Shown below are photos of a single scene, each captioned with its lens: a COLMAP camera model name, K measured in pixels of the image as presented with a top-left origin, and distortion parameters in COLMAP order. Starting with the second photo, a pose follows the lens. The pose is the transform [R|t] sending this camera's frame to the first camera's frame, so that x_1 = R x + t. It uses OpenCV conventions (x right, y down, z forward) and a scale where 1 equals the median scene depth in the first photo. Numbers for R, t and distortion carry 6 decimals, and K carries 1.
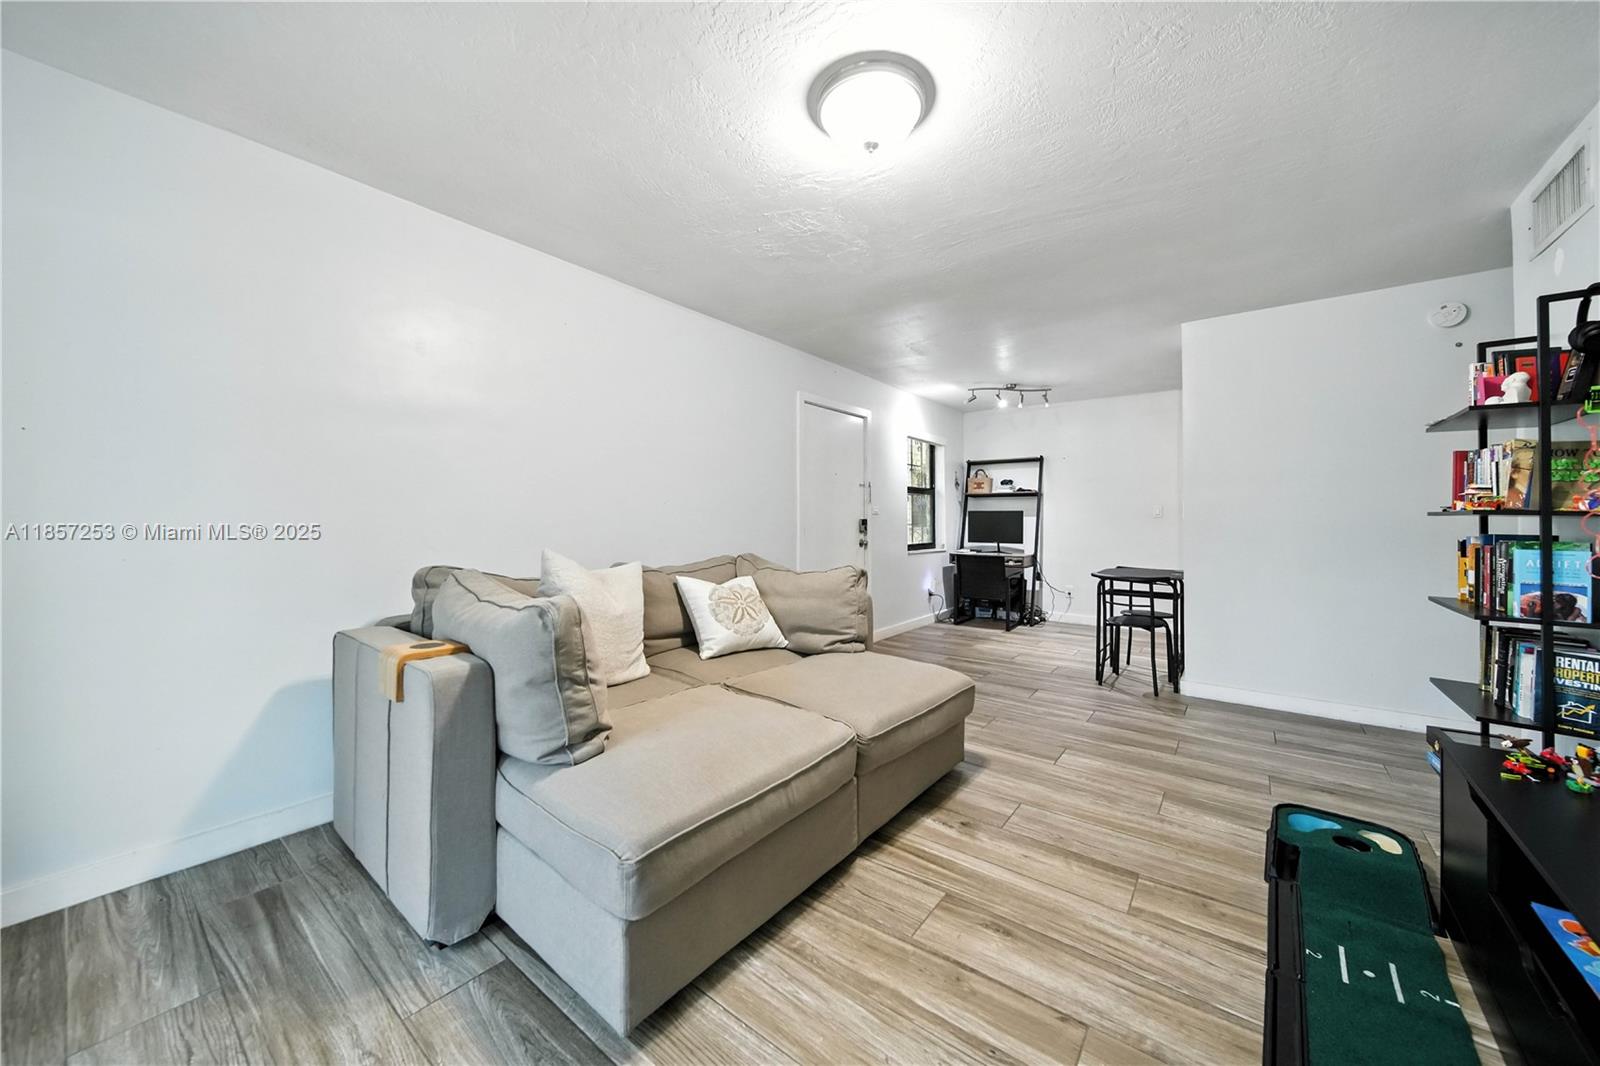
lens RADIAL K [[578.6, 0, 793.8], [0, 578.6, 520.4], [0, 0, 1]] dist [-0.000622, -0.000187]
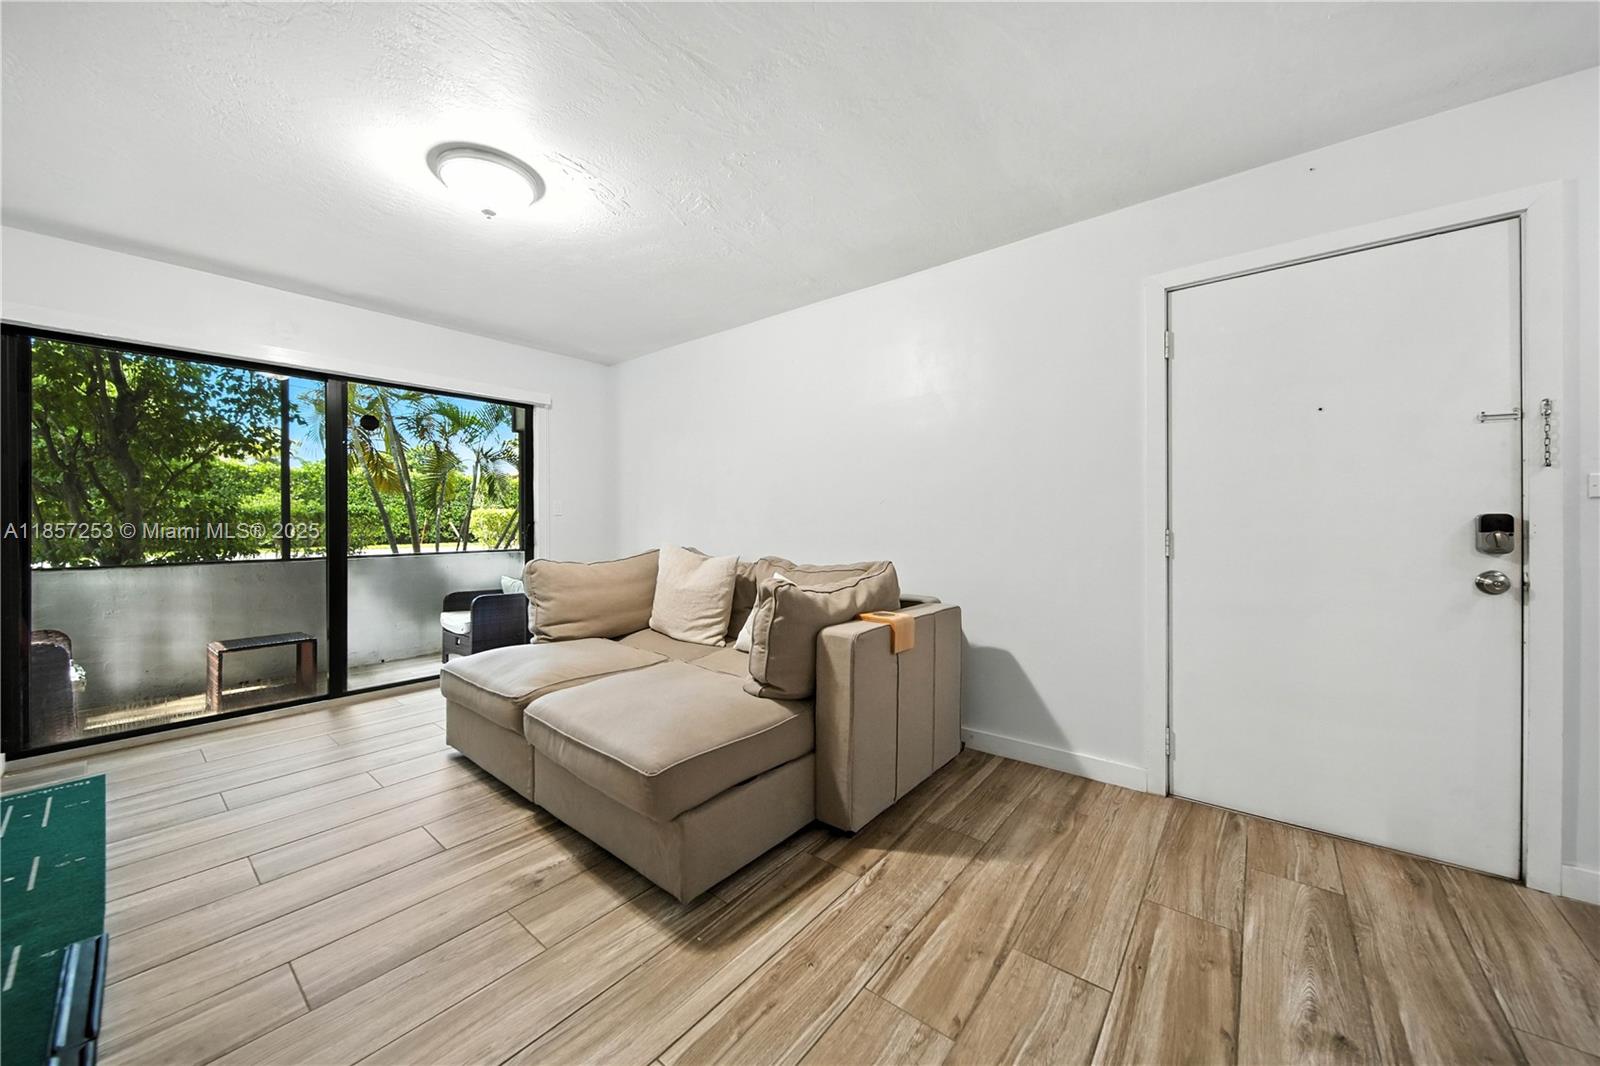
lens RADIAL K [[578.6, 0, 796.0], [0, 578.6, 522.2], [0, 0, 1]] dist [-0.000622, -0.000187]
pose [[-0.021731, 0.012712, -0.999683, 0.950353], [-0.002103, 0.999916, 0.012761, -0.002390], [0.999762, 0.002380, -0.021702, 1.188299]]
